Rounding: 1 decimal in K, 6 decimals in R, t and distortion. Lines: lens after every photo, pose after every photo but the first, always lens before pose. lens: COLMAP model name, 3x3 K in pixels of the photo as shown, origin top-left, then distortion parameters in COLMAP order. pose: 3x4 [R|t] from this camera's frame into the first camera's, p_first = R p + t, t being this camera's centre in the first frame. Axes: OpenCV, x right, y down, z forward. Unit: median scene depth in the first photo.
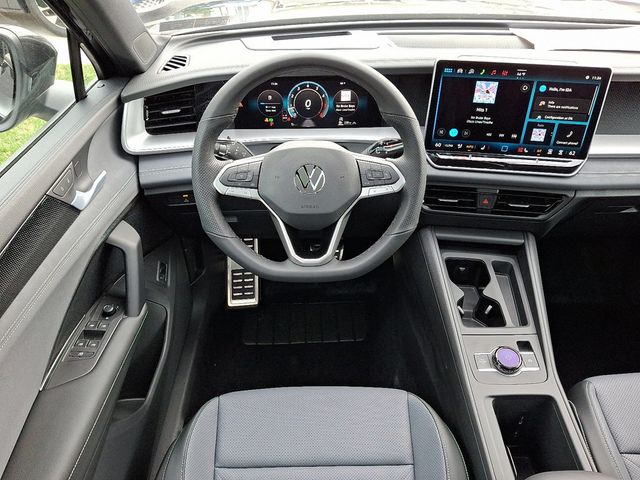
lens RADIAL K [[467.7, 0, 317.3], [0, 467.7, 248.0], [0, 0, 1]] dist [0.051982, -0.001531]
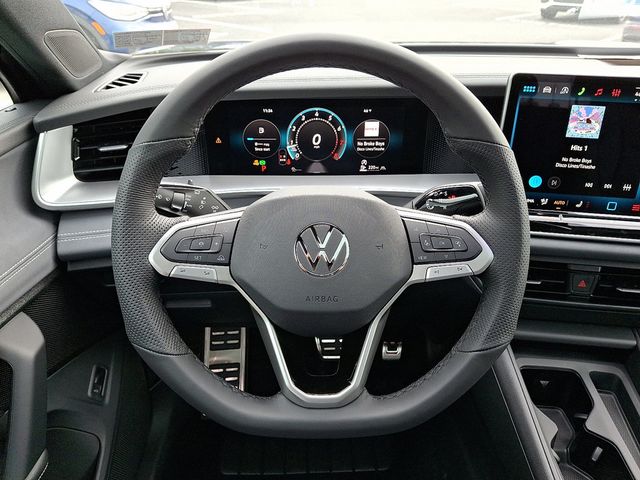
lens RADIAL K [[467.7, 0, 317.3], [0, 467.7, 248.0], [0, 0, 1]] dist [0.051982, -0.001531]
pose [[0.999962, 0.008066, -0.003378, -0.015612], [-0.008455, 0.990354, -0.138305, -0.056820], [0.002230, 0.138328, 0.990384, 0.351929]]
